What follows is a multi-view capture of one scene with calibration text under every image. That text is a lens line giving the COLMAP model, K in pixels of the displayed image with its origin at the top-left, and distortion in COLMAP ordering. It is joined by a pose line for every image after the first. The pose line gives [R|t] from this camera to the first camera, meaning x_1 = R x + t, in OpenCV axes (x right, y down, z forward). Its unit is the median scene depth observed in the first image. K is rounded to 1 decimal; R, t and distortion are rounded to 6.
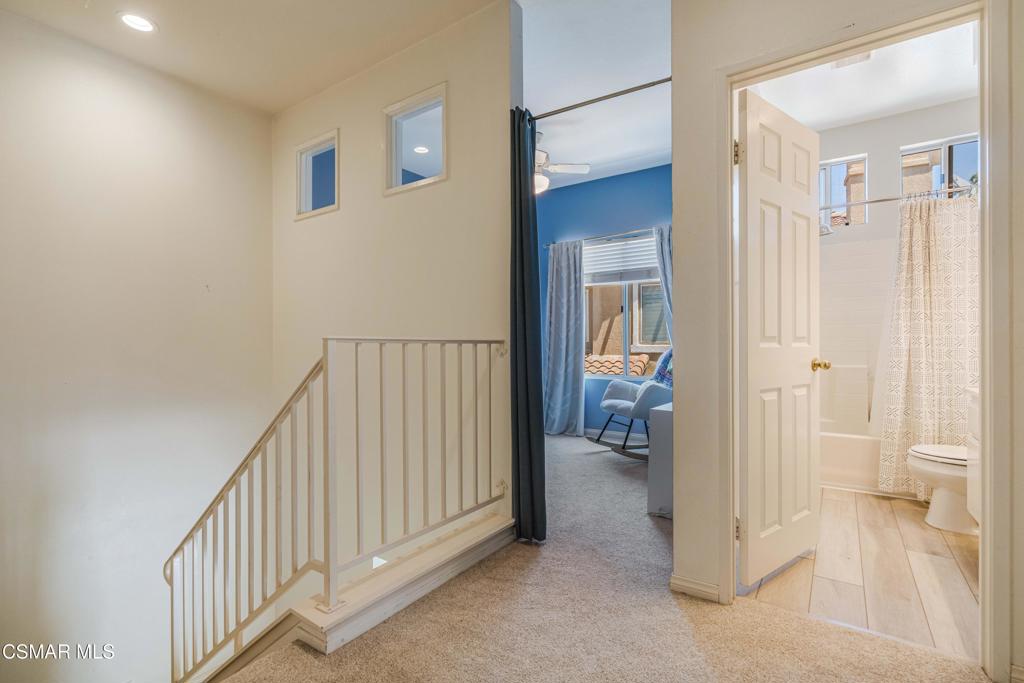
lens RADIAL K [[472.3, 0, 515.0], [0, 472.3, 340.5], [0, 0, 1]] dist [-0.001657, -0.000039]
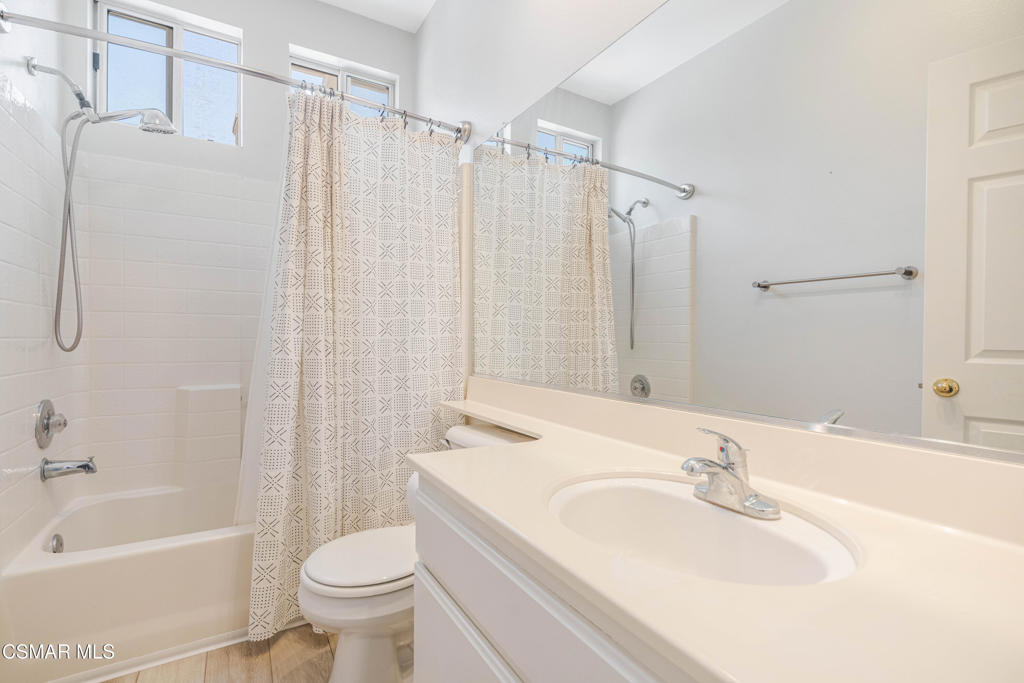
lens RADIAL K [[472.3, 0, 514.6], [0, 472.3, 339.5], [0, 0, 1]] dist [-0.001657, -0.000039]
pose [[0.421198, 0.002992, 0.906964, 0.444999], [-0.006932, 0.999976, -0.000080, -0.009198], [-0.906942, -0.006253, 0.421209, 0.547510]]
